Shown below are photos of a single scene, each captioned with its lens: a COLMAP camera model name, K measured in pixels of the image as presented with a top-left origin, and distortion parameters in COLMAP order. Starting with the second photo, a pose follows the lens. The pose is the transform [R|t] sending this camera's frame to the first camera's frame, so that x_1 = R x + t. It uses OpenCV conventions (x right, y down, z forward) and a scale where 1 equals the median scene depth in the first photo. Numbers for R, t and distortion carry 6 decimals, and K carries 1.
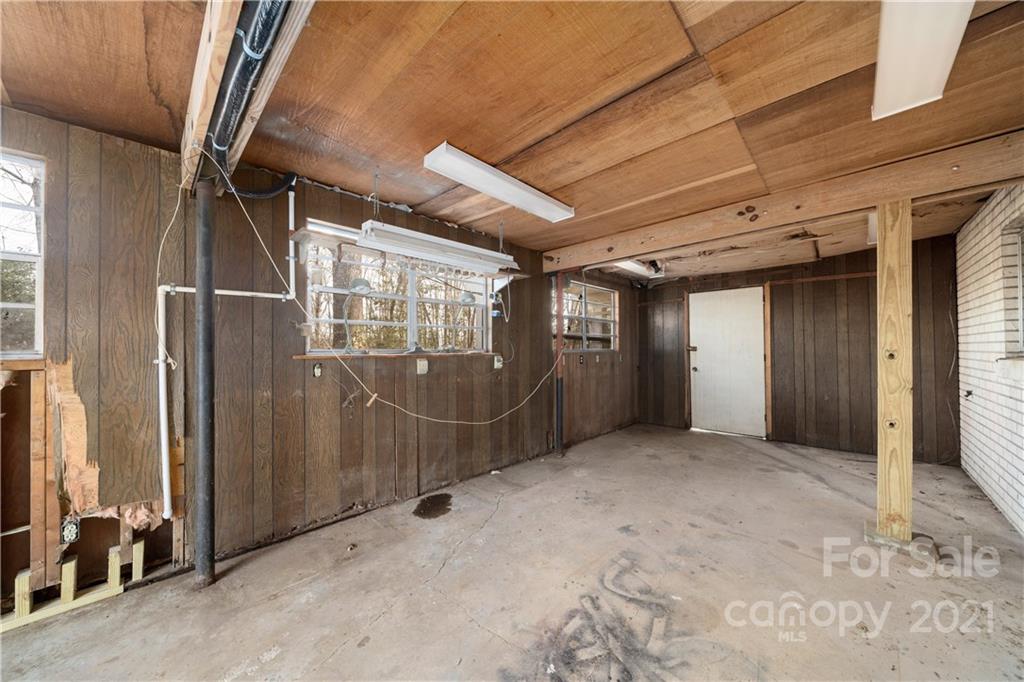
lens RADIAL K [[357.4, 0, 509.8], [0, 357.4, 345.7], [0, 0, 1]] dist [-0.007016, 0.000417]
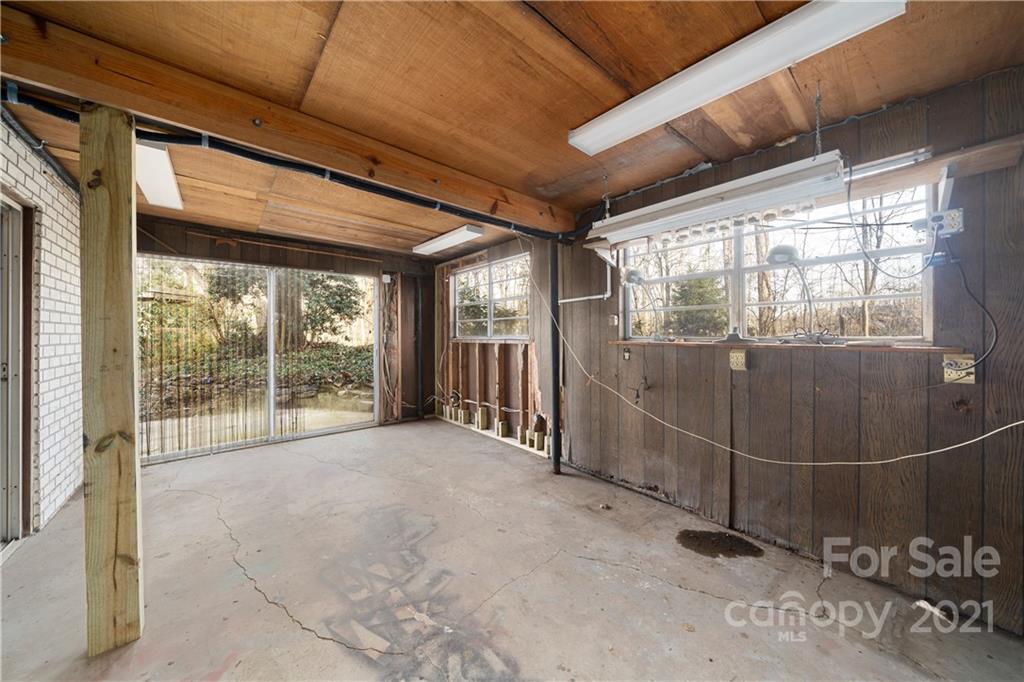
lens RADIAL K [[357.4, 0, 511.5], [0, 357.4, 335.9], [0, 0, 1]] dist [-0.007016, 0.000417]
pose [[-0.106310, 0.005135, -0.994320, 0.688584], [0.005259, 0.999976, 0.004602, 0.001760], [0.994319, -0.004740, -0.106334, 0.769084]]
